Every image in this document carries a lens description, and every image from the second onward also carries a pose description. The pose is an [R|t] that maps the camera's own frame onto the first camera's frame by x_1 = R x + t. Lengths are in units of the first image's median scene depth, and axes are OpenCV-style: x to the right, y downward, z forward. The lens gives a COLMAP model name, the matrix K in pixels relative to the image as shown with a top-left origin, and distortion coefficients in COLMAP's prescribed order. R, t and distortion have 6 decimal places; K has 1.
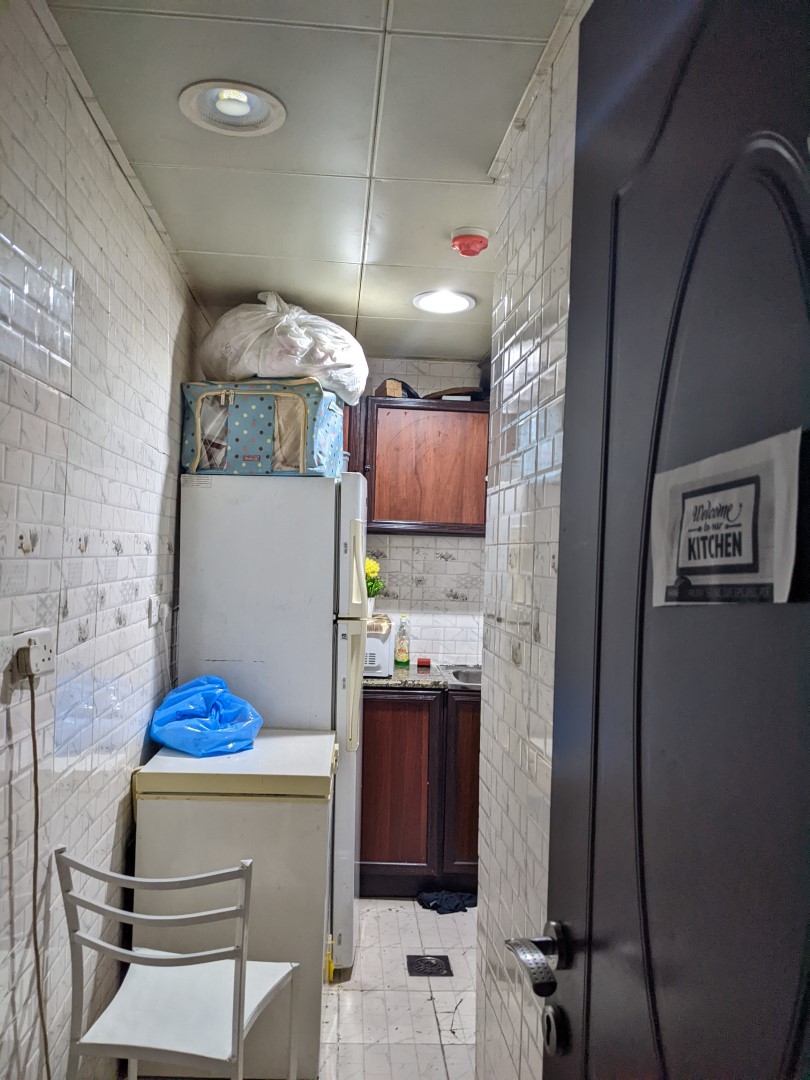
lens RADIAL K [[917.2, 0, 405.0], [0, 917.2, 540.0], [0, 0, 1]] dist [0.033703, -0.101008]
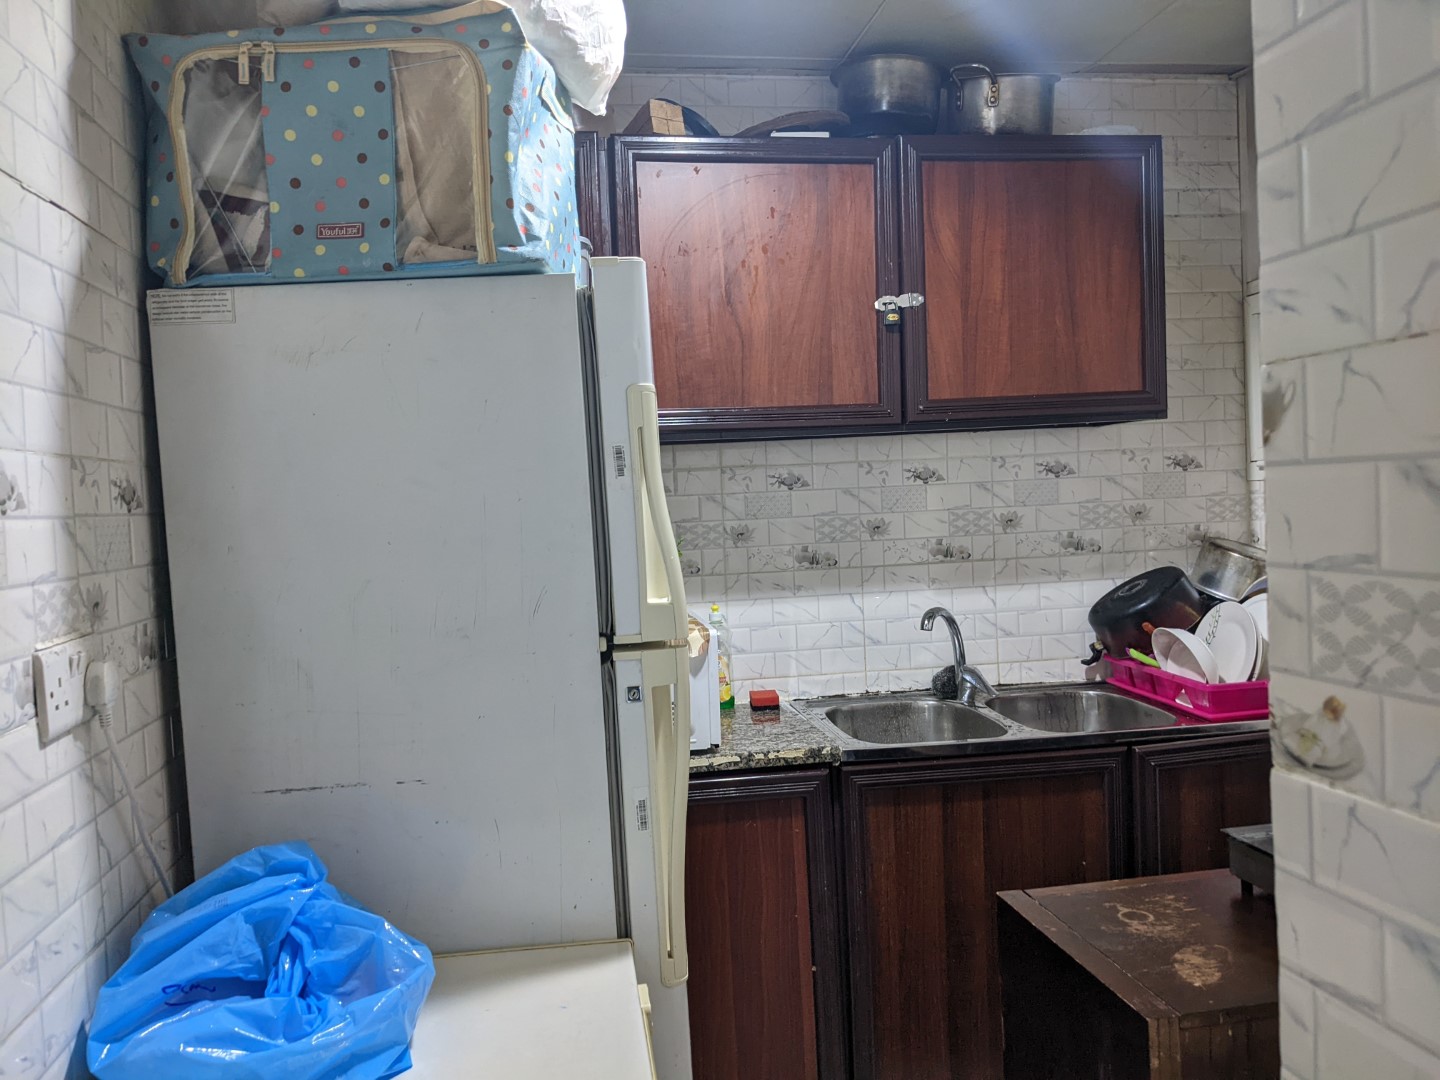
lens RADIAL K [[1222.9, 0, 720.0], [0, 1222.9, 540.0], [0, 0, 1]] dist [0.033703, -0.101008]
pose [[0.993728, -0.080205, 0.077927, -0.065419], [0.076275, 0.995721, 0.052166, 0.018039], [-0.081778, -0.045895, 0.995593, 0.497188]]
